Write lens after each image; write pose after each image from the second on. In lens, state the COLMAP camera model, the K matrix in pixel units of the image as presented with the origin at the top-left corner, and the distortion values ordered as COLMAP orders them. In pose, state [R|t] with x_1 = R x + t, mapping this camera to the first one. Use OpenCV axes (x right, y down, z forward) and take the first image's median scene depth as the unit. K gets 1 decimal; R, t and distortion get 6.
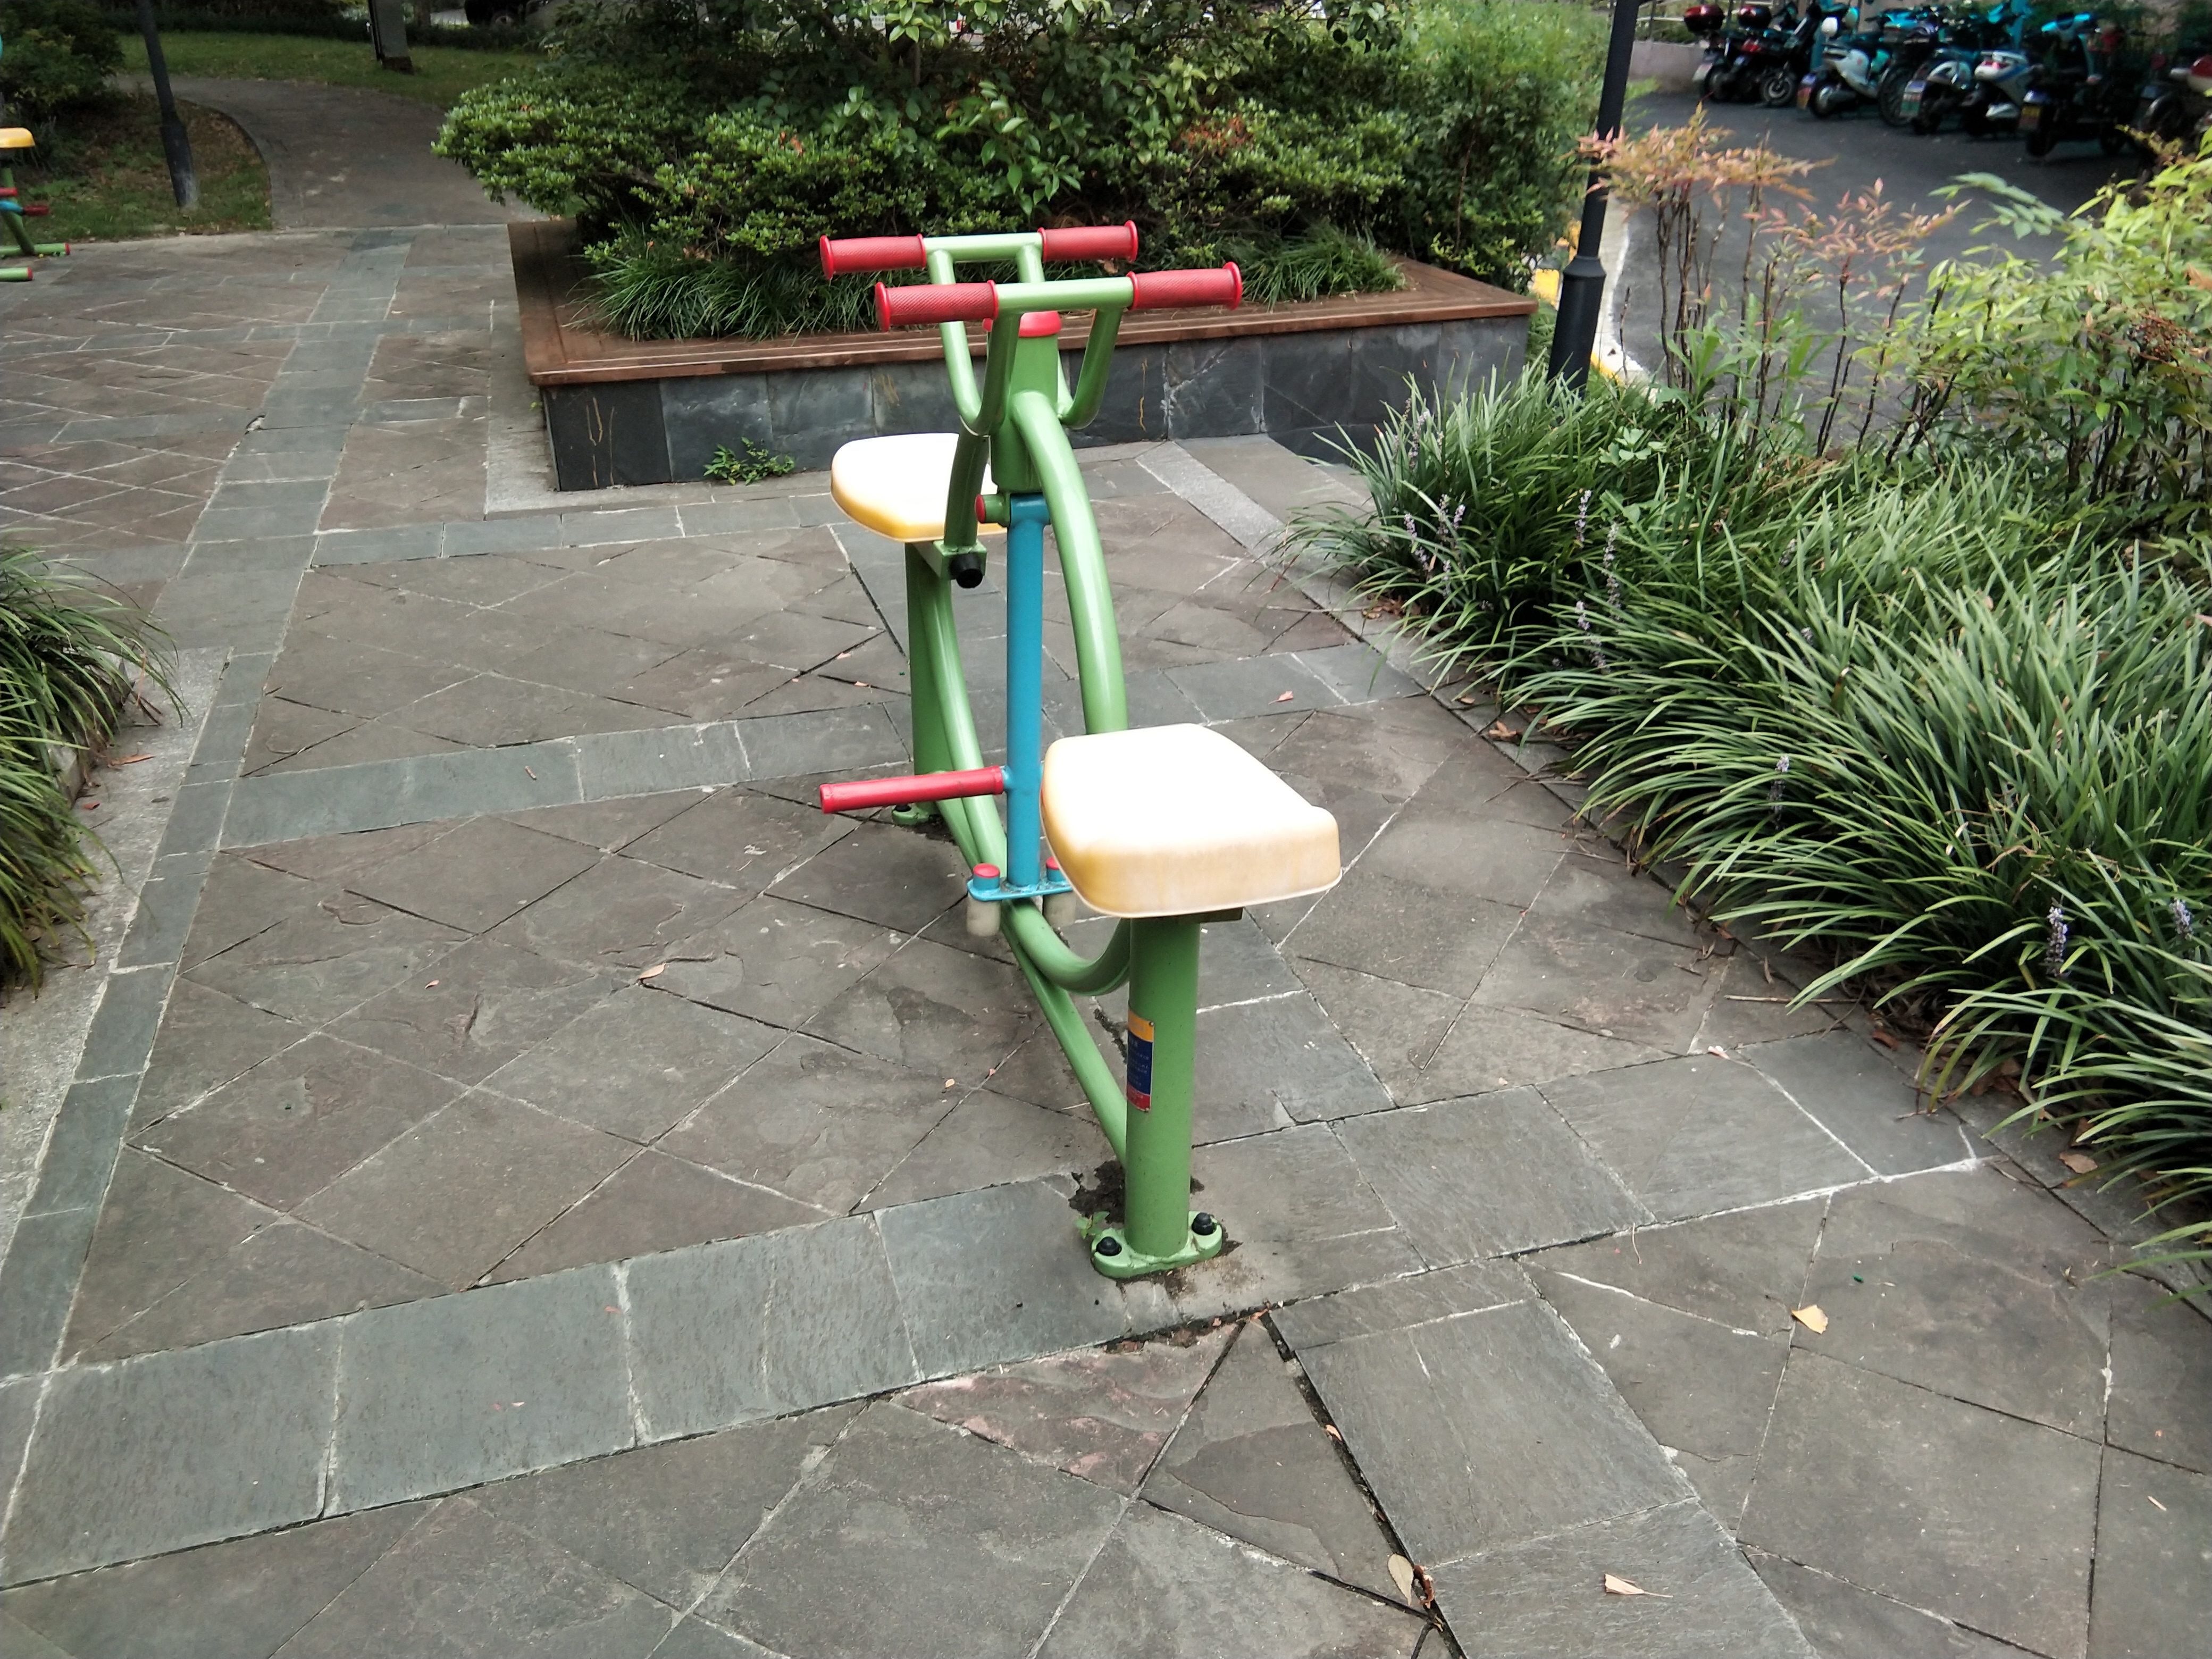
lens RADIAL K [[1891.9, 0, 1052.7], [0, 1891.9, 766.9], [0, 0, 1]] dist [0.001883, -0.059920]
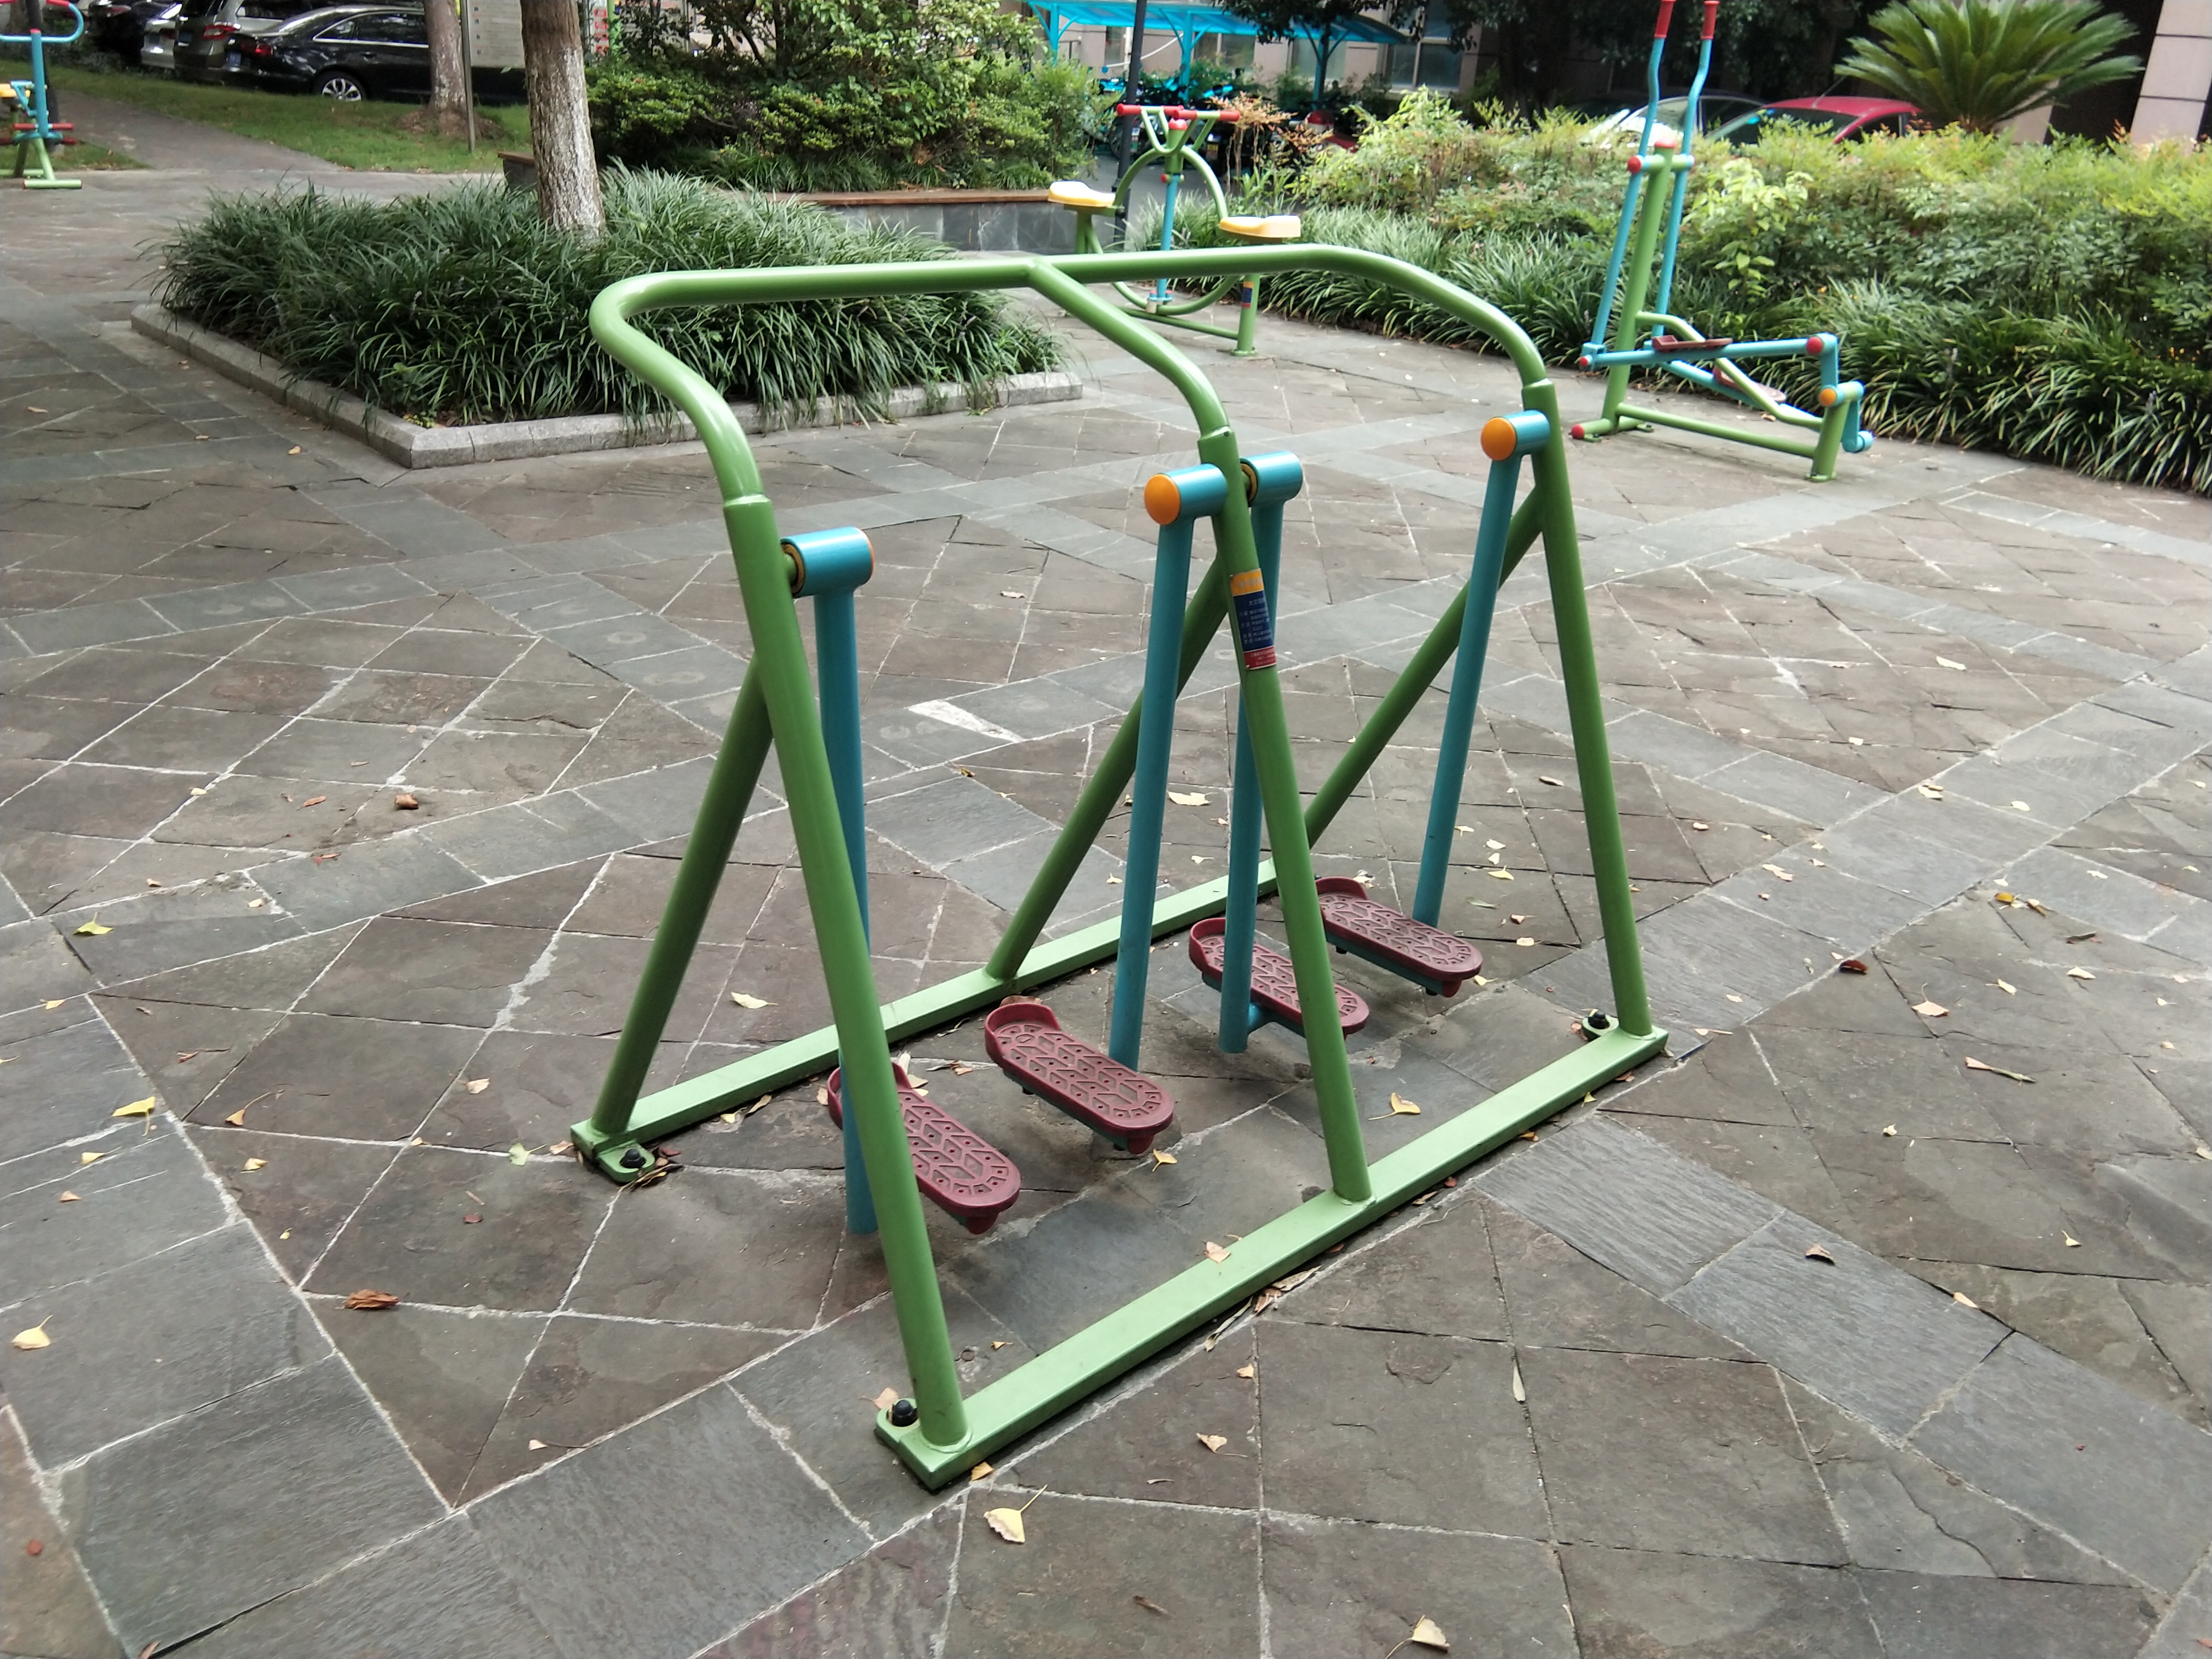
lens RADIAL K [[1754.8, 0, 1152.1], [0, 1754.8, 829.4], [0, 0, 1]] dist [0.085018, -0.133310]
pose [[0.885551, -0.127769, 0.446626, -0.253268], [0.118286, 0.991761, 0.049187, 0.137277], [-0.449230, 0.009272, 0.893368, -0.301386]]
